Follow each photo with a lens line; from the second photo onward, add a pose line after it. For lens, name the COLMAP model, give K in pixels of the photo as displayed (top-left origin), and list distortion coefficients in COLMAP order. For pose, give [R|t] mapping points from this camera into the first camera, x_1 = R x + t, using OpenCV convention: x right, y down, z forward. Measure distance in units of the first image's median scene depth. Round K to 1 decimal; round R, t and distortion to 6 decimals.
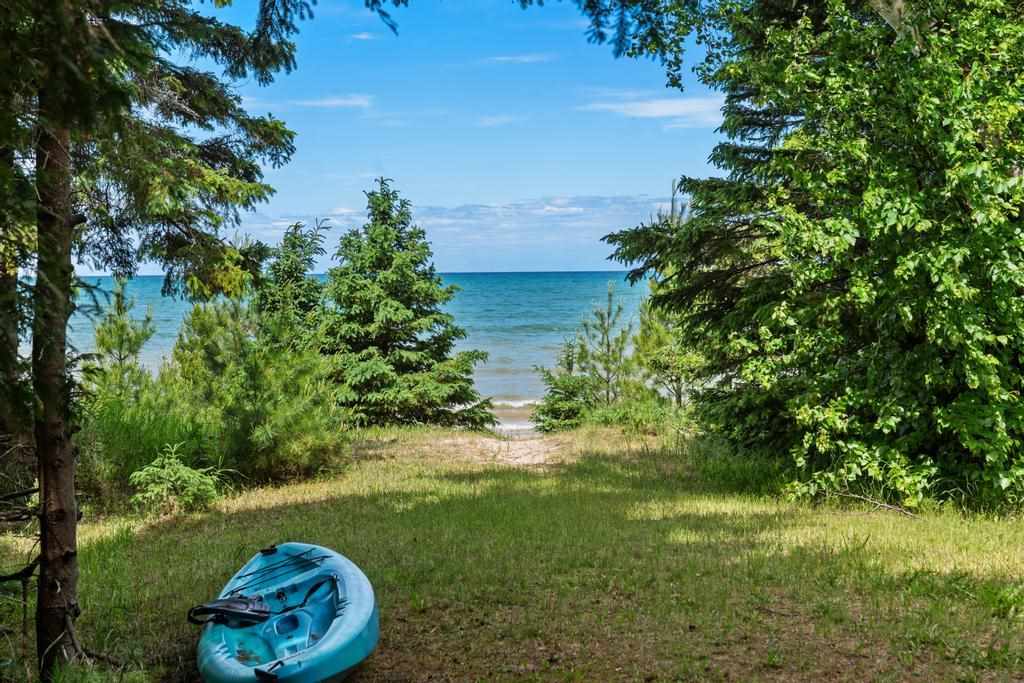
lens RADIAL K [[1878.6, 0, 510.1], [0, 1878.6, 341.7], [0, 0, 1]] dist [-0.367099, 0.000000]
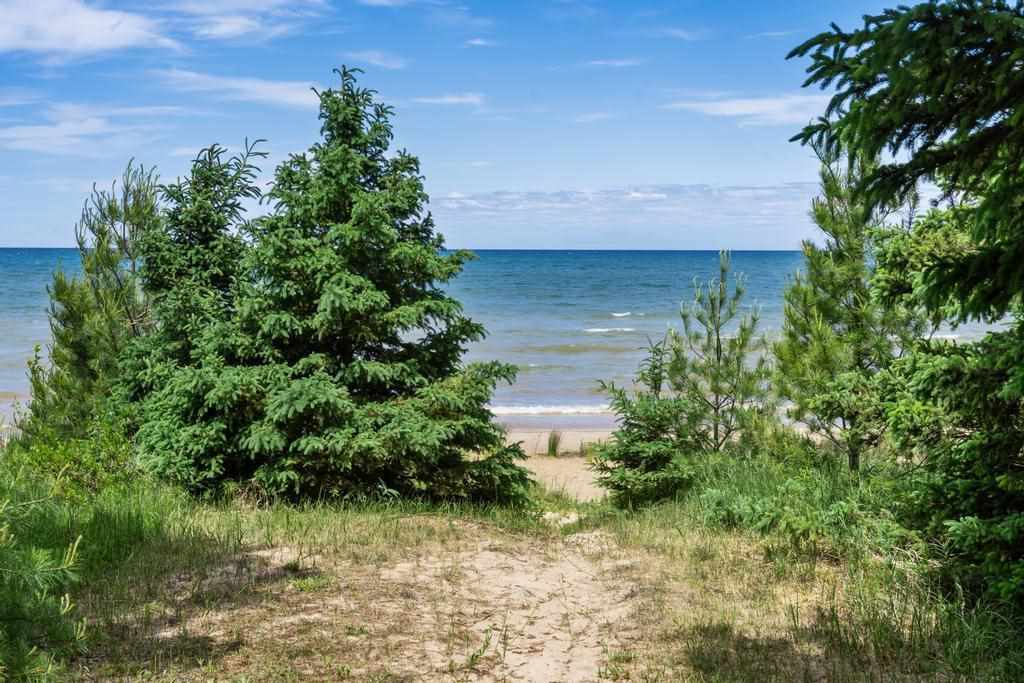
lens RADIAL K [[1533.2, 0, 509.7], [0, 1533.2, 347.5], [0, 0, 1]] dist [0.053132, 0.000000]
pose [[0.998006, 0.016368, -0.060956, 0.014863], [-0.014834, 0.999564, 0.025541, -0.011982], [0.061347, -0.024586, 0.997814, 0.517756]]
